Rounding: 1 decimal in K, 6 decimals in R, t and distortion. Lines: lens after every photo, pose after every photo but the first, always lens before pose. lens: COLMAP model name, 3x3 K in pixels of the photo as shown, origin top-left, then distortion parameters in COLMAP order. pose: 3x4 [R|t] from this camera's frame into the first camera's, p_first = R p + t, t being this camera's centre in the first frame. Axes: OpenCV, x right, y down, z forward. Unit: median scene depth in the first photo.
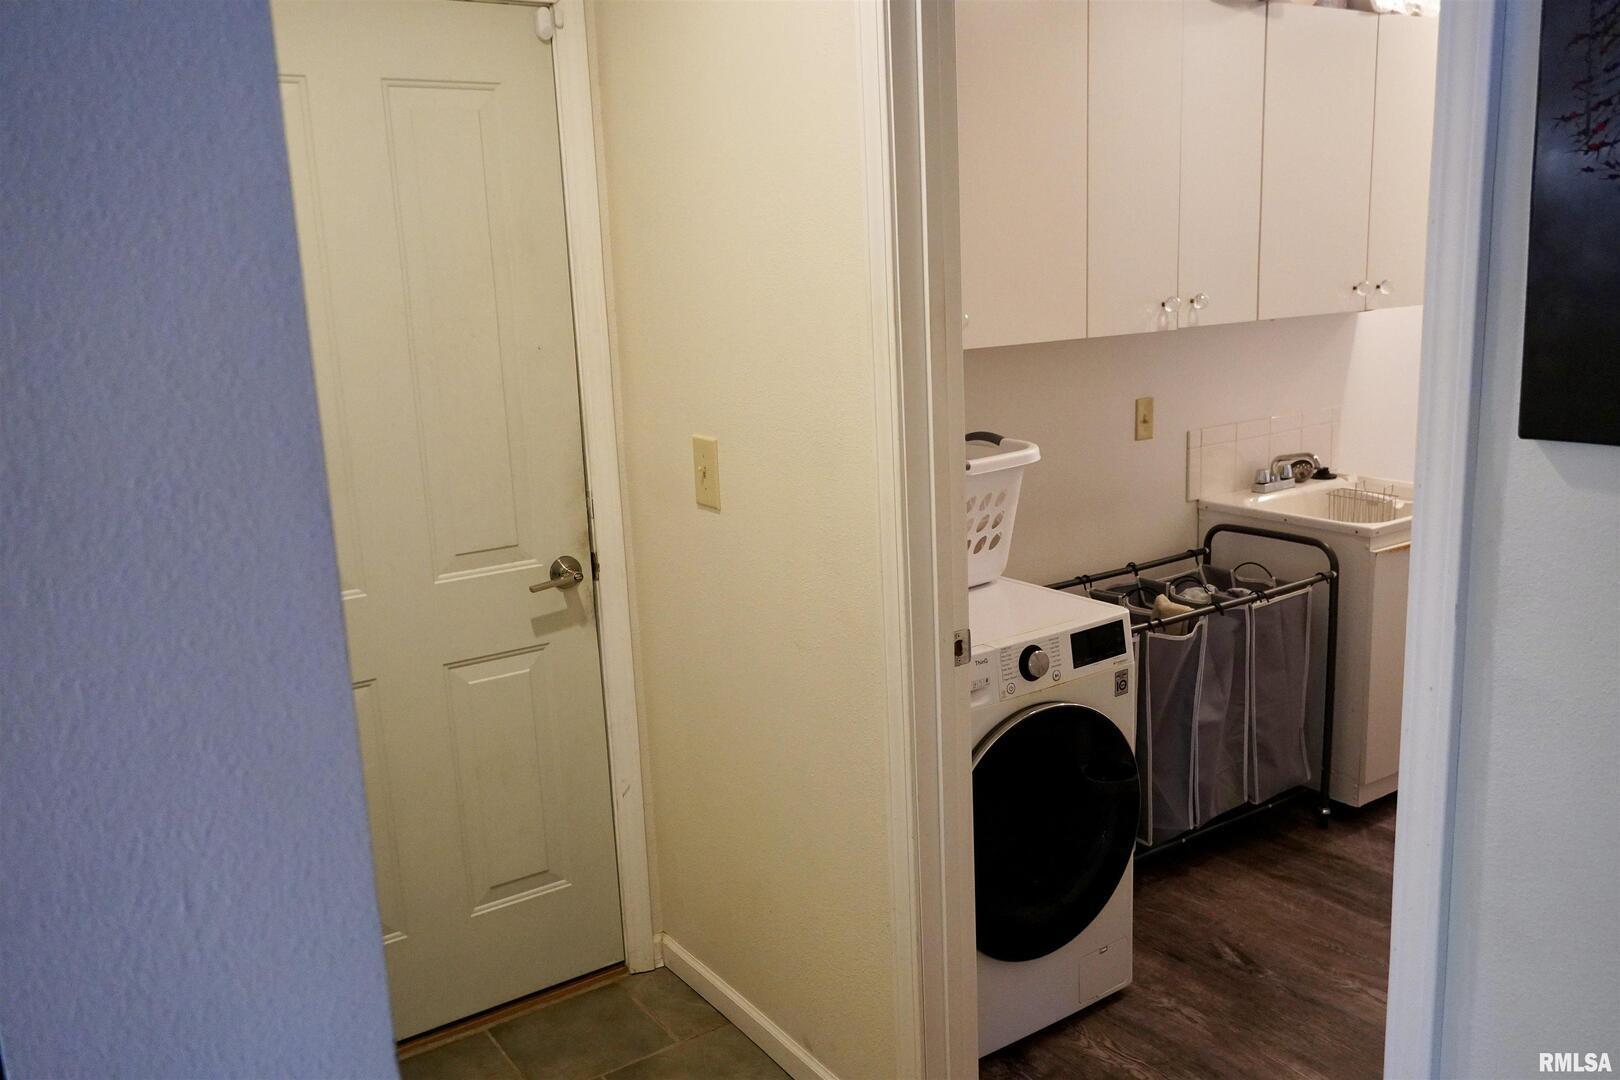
lens RADIAL K [[1314.8, 0, 810.0], [0, 1314.8, 540.0], [0, 0, 1]] dist [-0.001490, 0.005620]
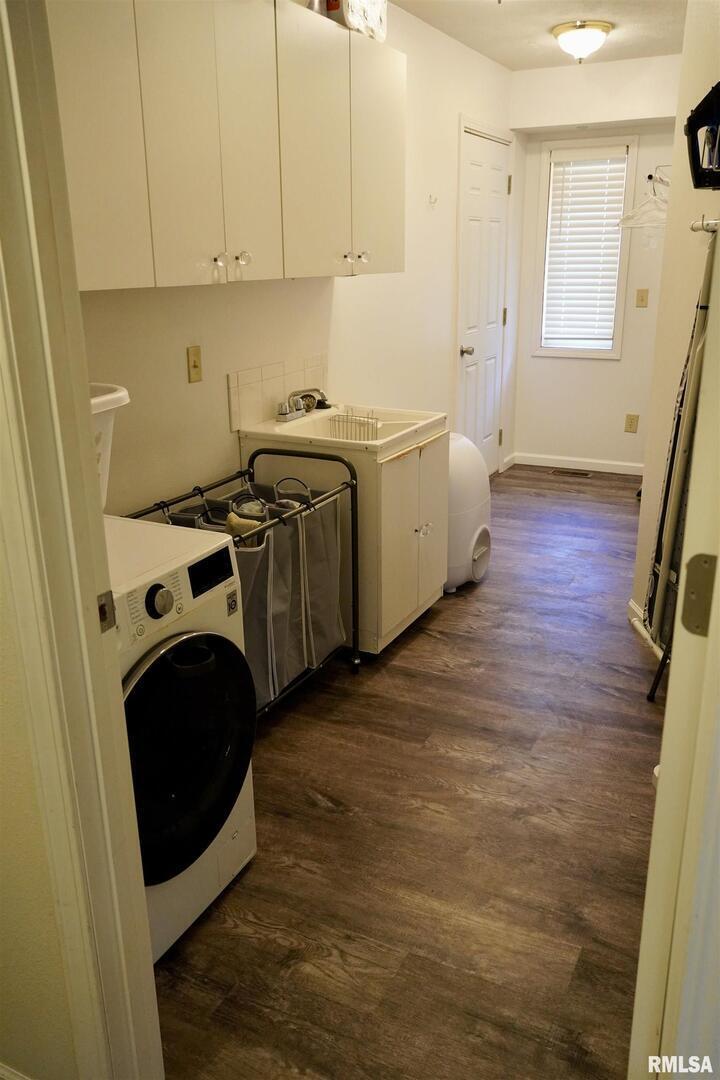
lens RADIAL K [[876.6, 0, 360.0], [0, 876.6, 540.0], [0, 0, 1]] dist [-0.001490, 0.005620]
pose [[0.873950, -0.118556, 0.471335, -0.007116], [0.073797, 0.990917, 0.112413, -0.014484], [-0.480381, -0.063461, 0.874761, 0.251940]]
